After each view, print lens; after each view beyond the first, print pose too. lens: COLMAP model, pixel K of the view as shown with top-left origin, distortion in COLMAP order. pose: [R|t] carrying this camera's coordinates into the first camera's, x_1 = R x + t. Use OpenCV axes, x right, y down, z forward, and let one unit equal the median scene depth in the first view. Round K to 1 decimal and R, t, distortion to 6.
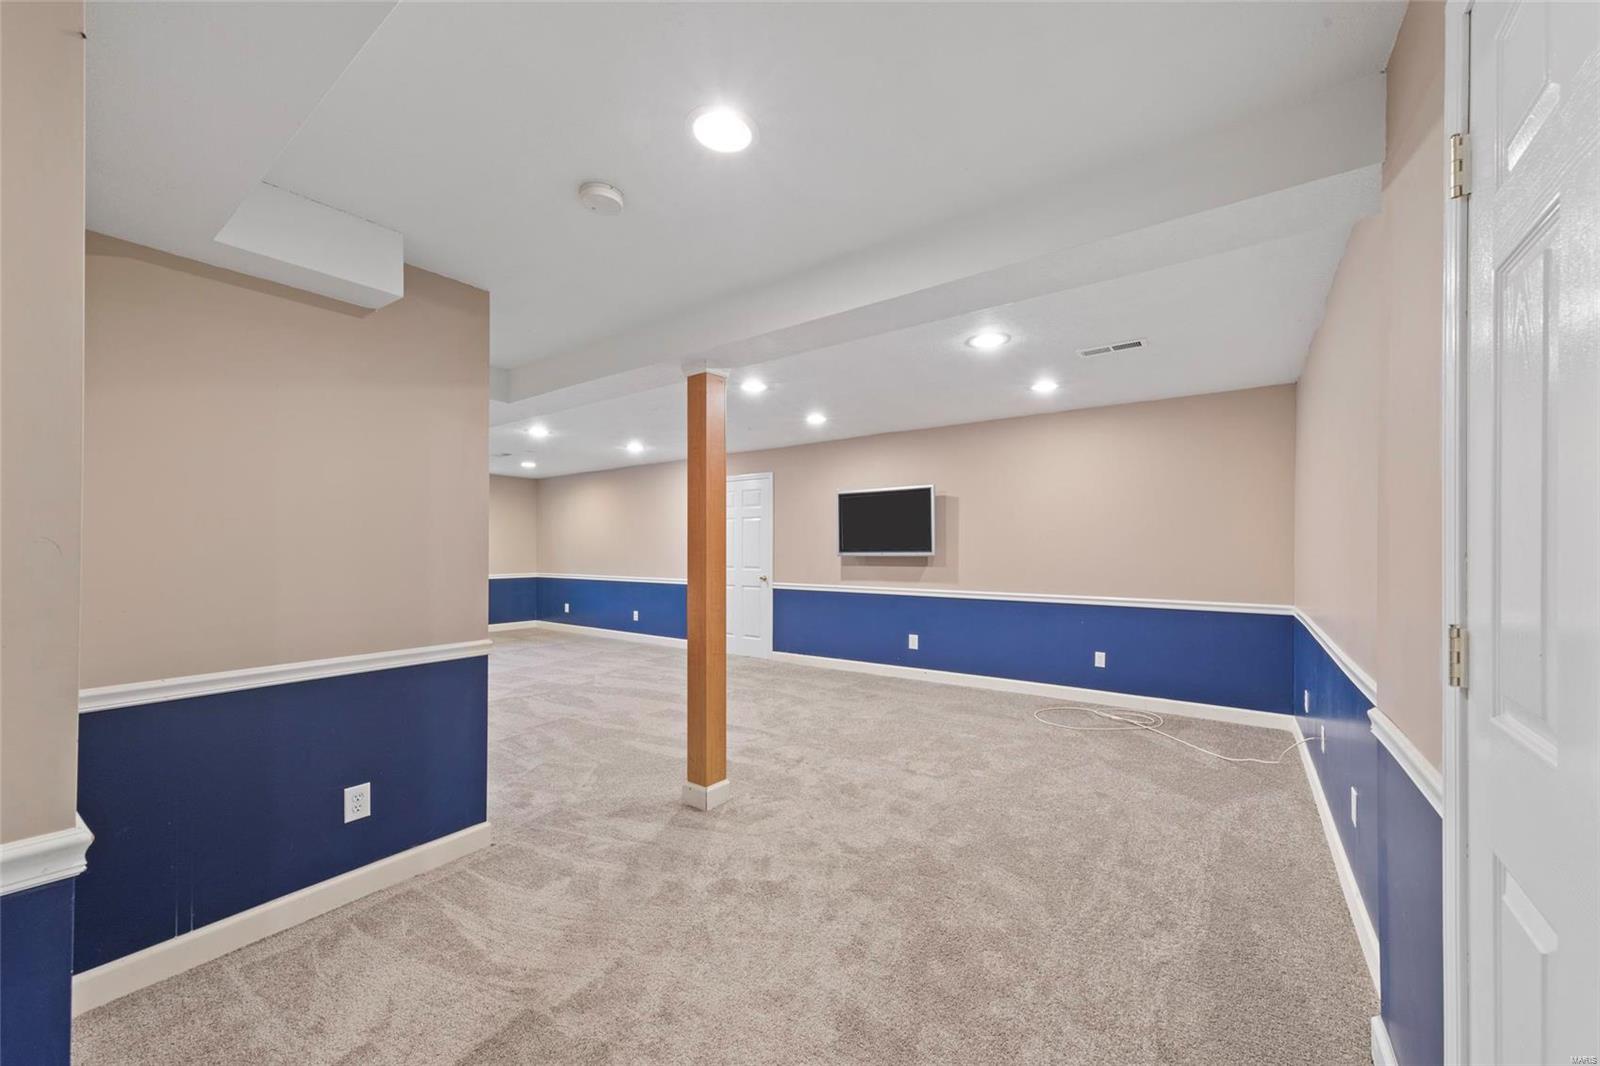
lens RADIAL K [[599.3, 0, 800.0], [0, 599.3, 533.0], [0, 0, 1]] dist [0.058585, 0.000036]
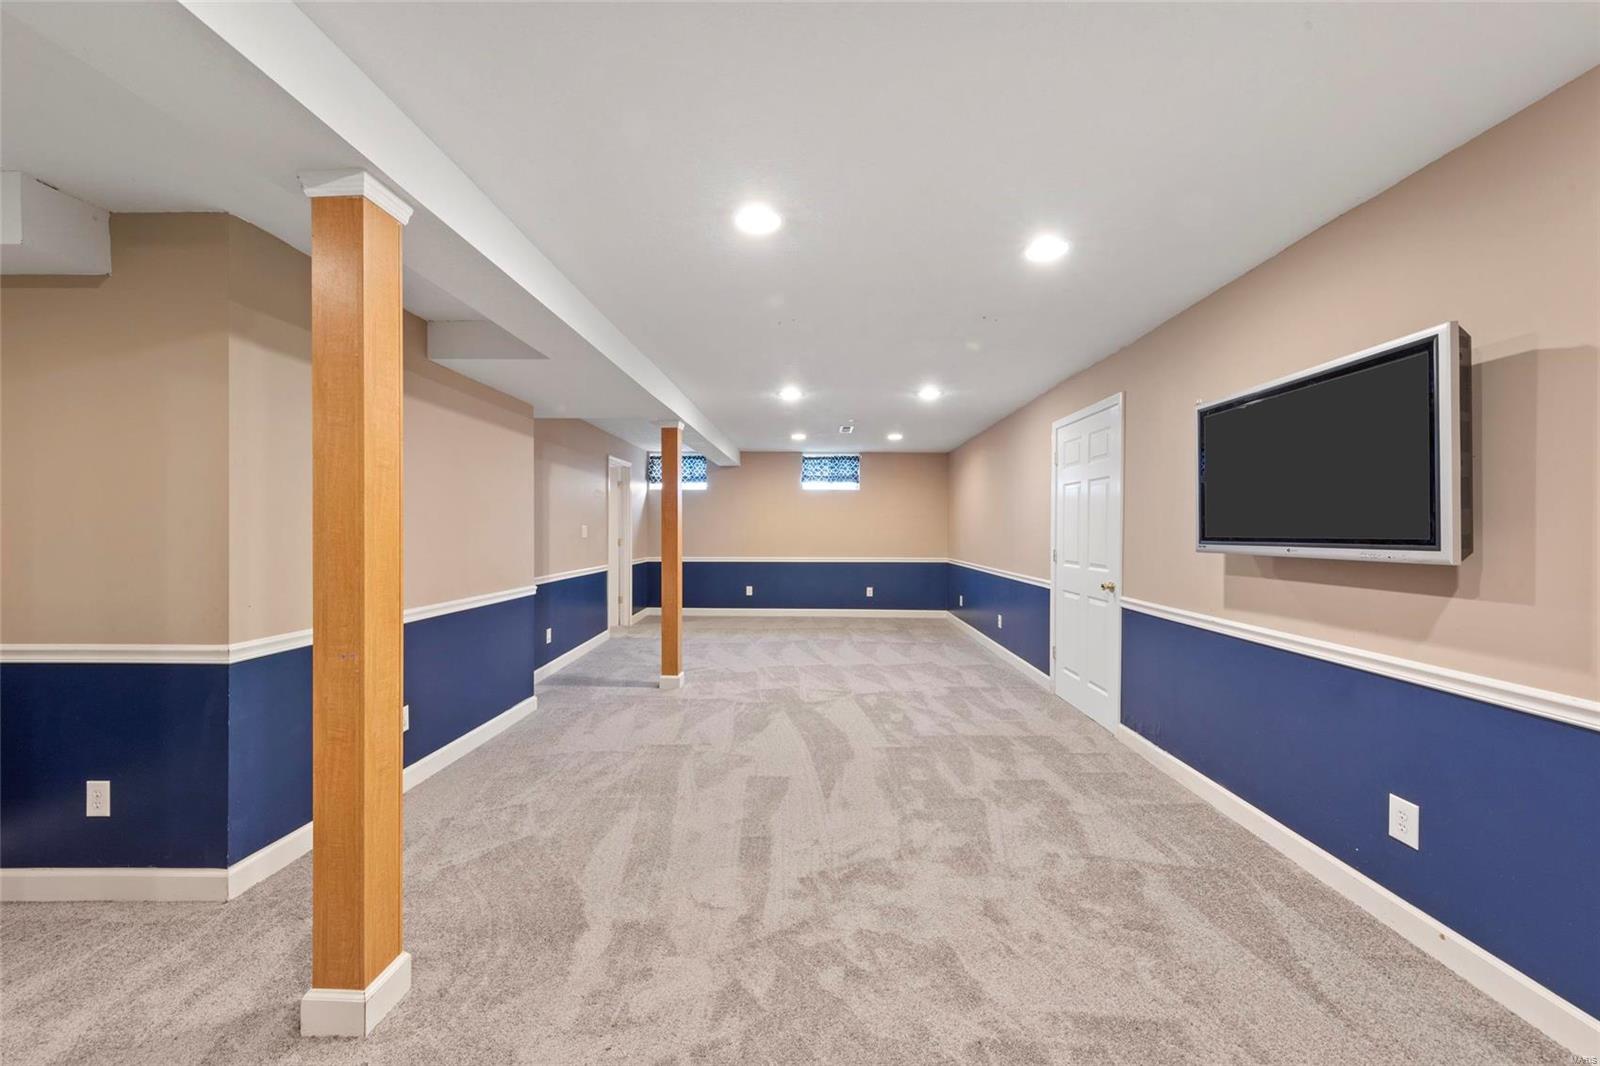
lens RADIAL K [[596.7, 0, 796.3], [0, 596.7, 518.3], [0, 0, 1]] dist [0.014241, 0.000050]
pose [[0.570982, -0.011405, -0.820883, 0.303694], [0.020535, 0.999789, 0.000393, 0.009066], [0.820706, -0.017081, 0.571096, 0.601676]]
